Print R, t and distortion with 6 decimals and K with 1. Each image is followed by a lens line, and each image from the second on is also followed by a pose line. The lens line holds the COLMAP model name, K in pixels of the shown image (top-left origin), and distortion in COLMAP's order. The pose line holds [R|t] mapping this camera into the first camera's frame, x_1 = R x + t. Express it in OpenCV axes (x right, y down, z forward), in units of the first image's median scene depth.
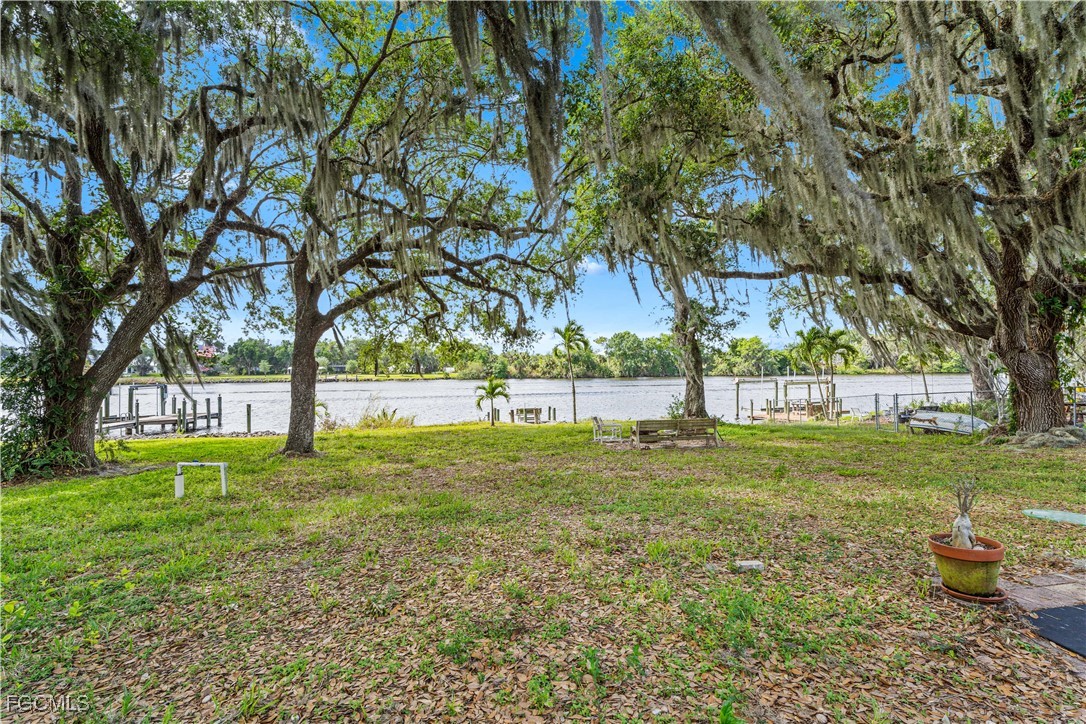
lens RADIAL K [[491.0, 0, 543.0], [0, 491.0, 362.0], [0, 0, 1]] dist [-0.000084, -0.000002]
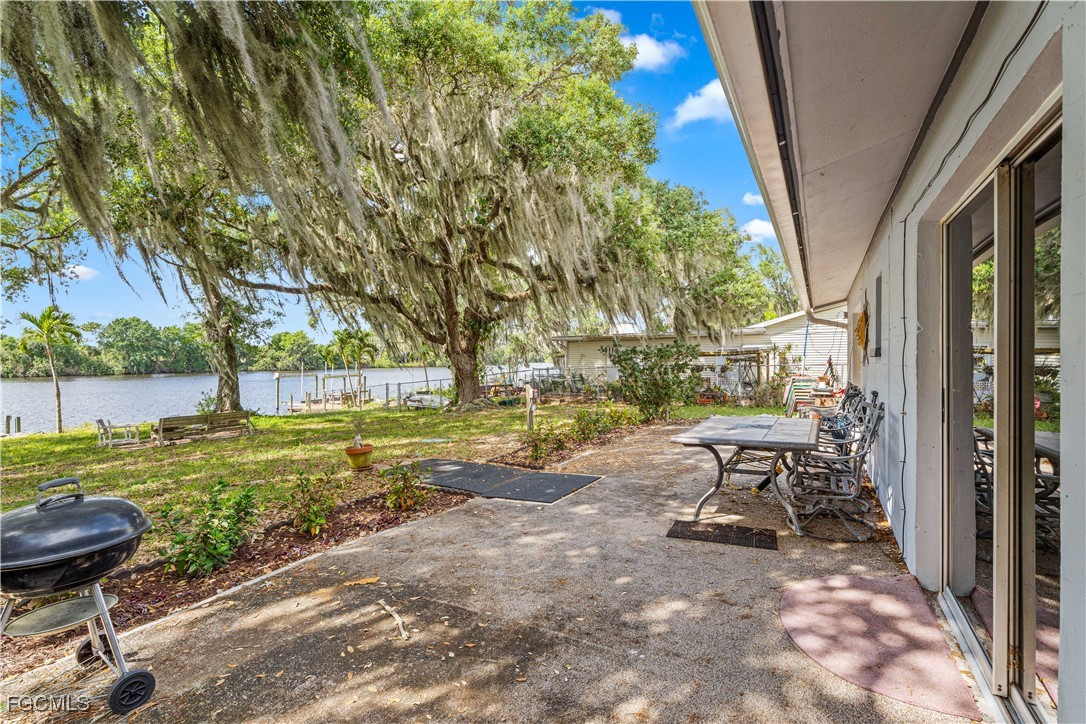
lens RADIAL K [[474.6, 0, 543.0], [0, 474.6, 362.0], [0, 0, 1]] dist [0.002627, 0.000041]
pose [[0.636989, 0.000415, 0.770873, -0.032934], [-0.009020, 0.999935, 0.006915, -0.004879], [-0.770820, -0.011358, 0.636951, -0.122011]]
